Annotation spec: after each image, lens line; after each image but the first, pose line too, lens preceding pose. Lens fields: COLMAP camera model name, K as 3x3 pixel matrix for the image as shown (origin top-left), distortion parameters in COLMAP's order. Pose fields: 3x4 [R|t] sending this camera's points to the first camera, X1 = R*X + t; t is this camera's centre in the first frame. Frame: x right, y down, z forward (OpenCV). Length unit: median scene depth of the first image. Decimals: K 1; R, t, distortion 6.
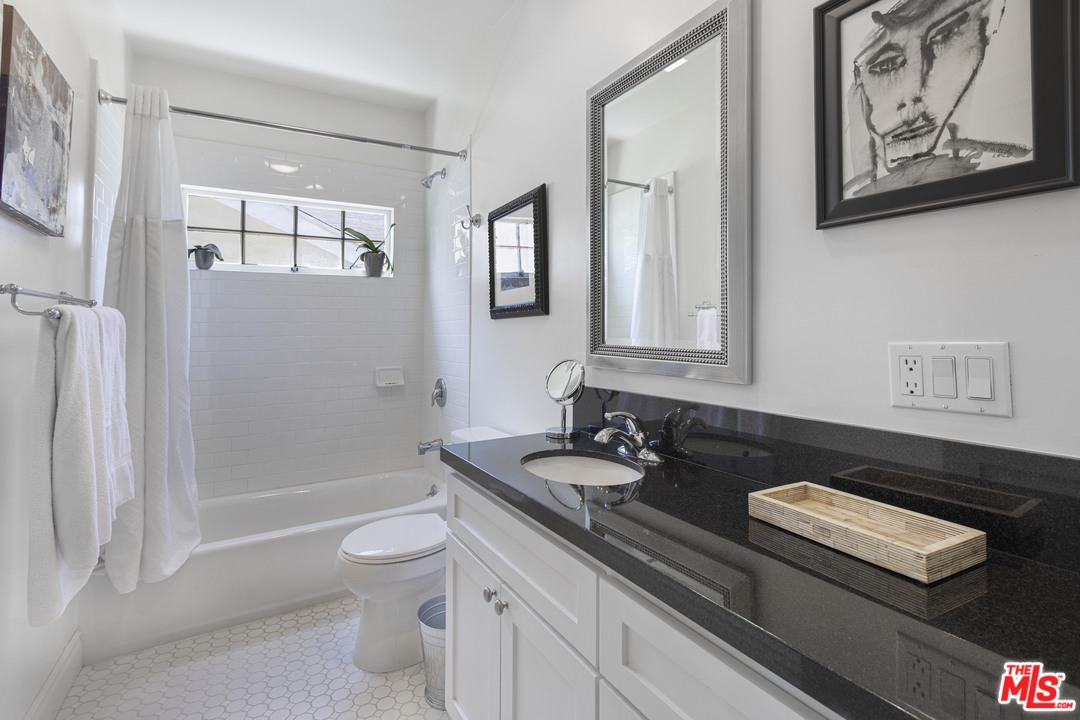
lens RADIAL K [[543.0, 0, 539.6], [0, 543.0, 320.6], [0, 0, 1]] dist [-0.000064, -0.000029]
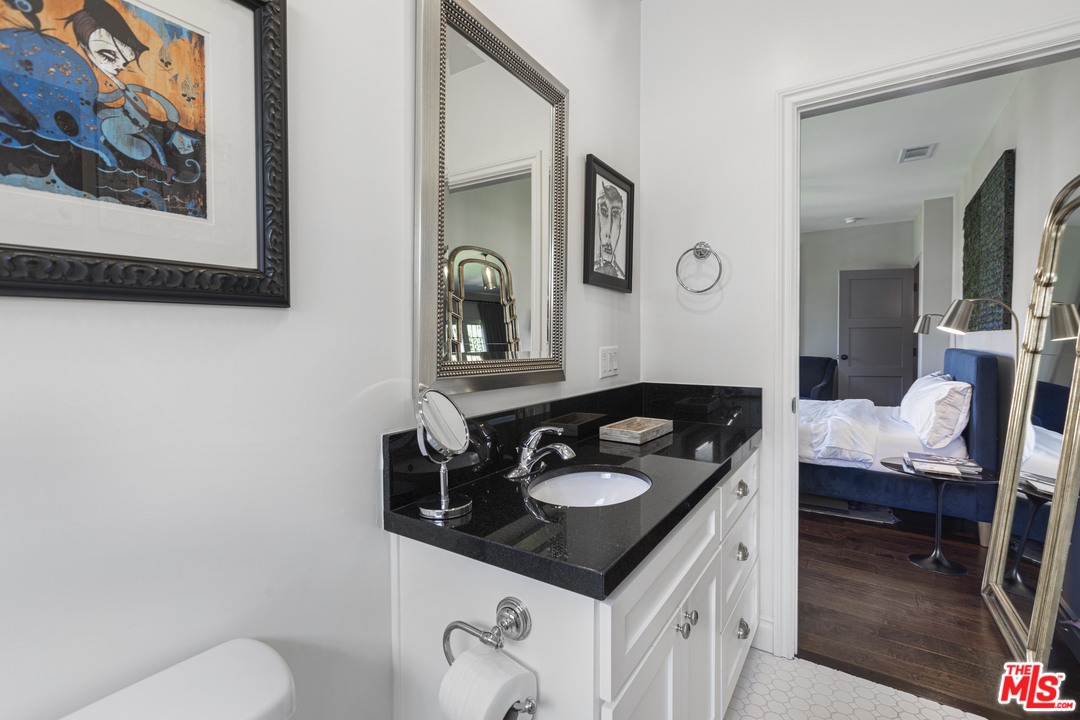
lens RADIAL K [[489.3, 0, 538.5], [0, 489.3, 346.3], [0, 0, 1]] dist [0.000092, -0.000001]
pose [[-0.466727, -0.014529, 0.884282, -0.872456], [-0.018435, 0.999808, 0.006697, 0.027407], [-0.884209, -0.013176, -0.466905, 2.046768]]
